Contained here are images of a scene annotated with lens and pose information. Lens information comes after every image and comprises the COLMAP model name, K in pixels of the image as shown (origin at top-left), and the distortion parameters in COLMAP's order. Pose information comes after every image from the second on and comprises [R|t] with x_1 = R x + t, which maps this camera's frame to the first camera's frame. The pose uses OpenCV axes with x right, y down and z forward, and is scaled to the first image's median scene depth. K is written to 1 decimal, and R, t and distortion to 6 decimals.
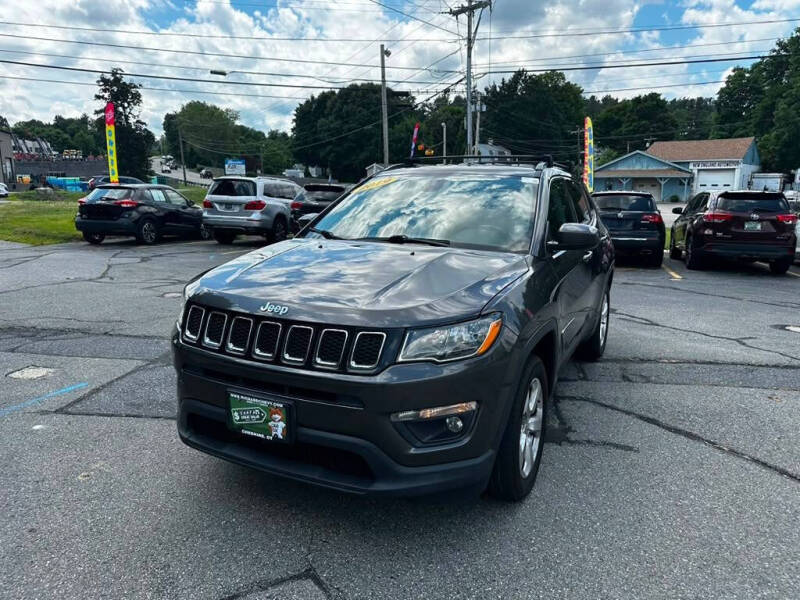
lens RADIAL K [[566.5, 0, 401.5], [0, 566.5, 297.2], [0, 0, 1]] dist [0.020000, -0.032440]
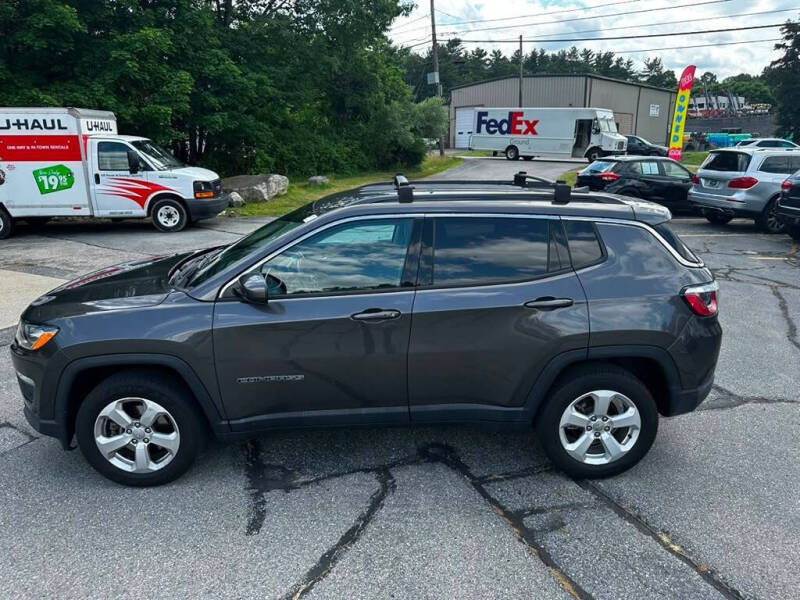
lens RADIAL K [[566.5, 0, 401.1], [0, 566.5, 299.5], [0, 0, 1]] dist [0.020000, -0.032440]
pose [[0.472203, 0.223703, -0.852632, 0.071390], [-0.154830, 0.973273, 0.169608, -0.016360], [0.867785, 0.051924, 0.494219, 0.044157]]
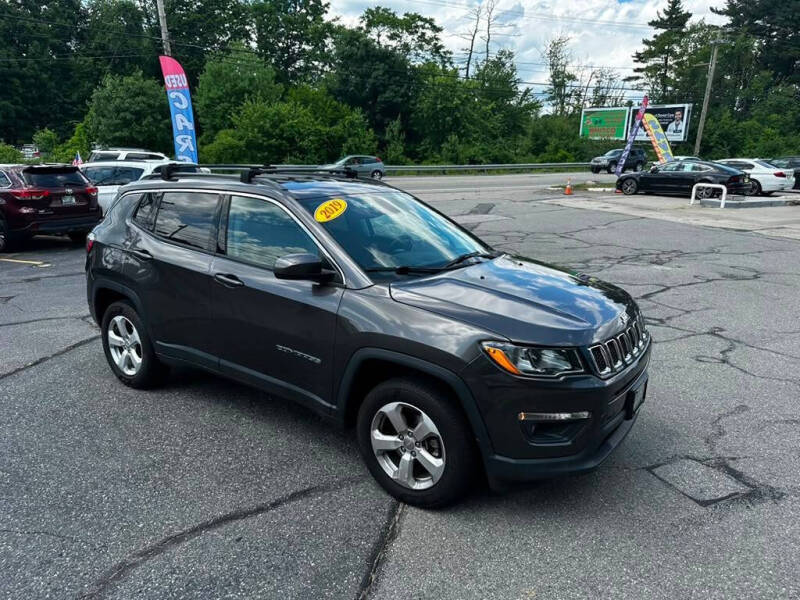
lens RADIAL K [[566.5, 0, 397.6], [0, 566.5, 306.6], [0, 0, 1]] dist [0.020000, -0.032440]
pose [[0.147570, -0.262104, 0.953690, -0.066555], [0.168995, 0.956749, 0.236795, -0.017564], [-0.974507, 0.126225, 0.185481, 0.053677]]
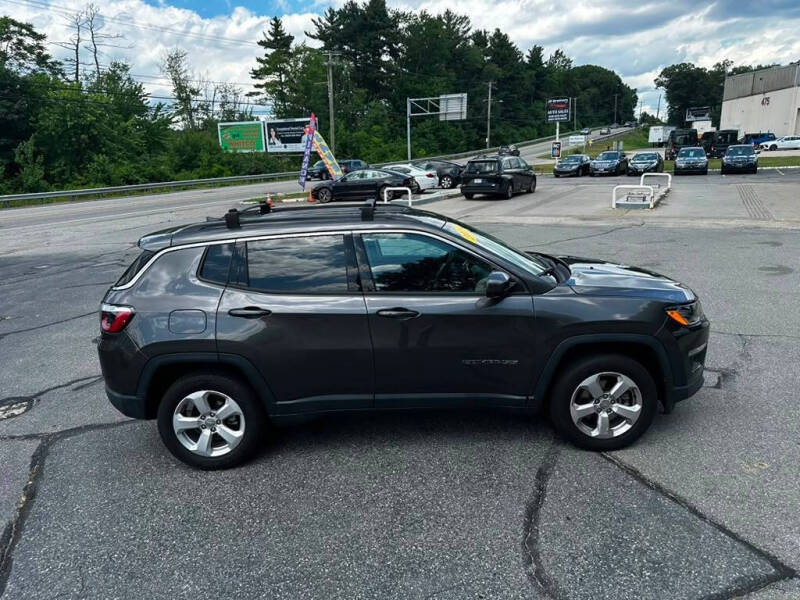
lens RADIAL K [[566.5, 0, 397.9], [0, 566.5, 305.7], [0, 0, 1]] dist [0.020000, -0.032440]
pose [[-0.457084, -0.207291, 0.864930, -0.063953], [0.204168, 0.922040, 0.328874, -0.031166], [-0.865673, 0.326914, -0.379128, 0.109527]]
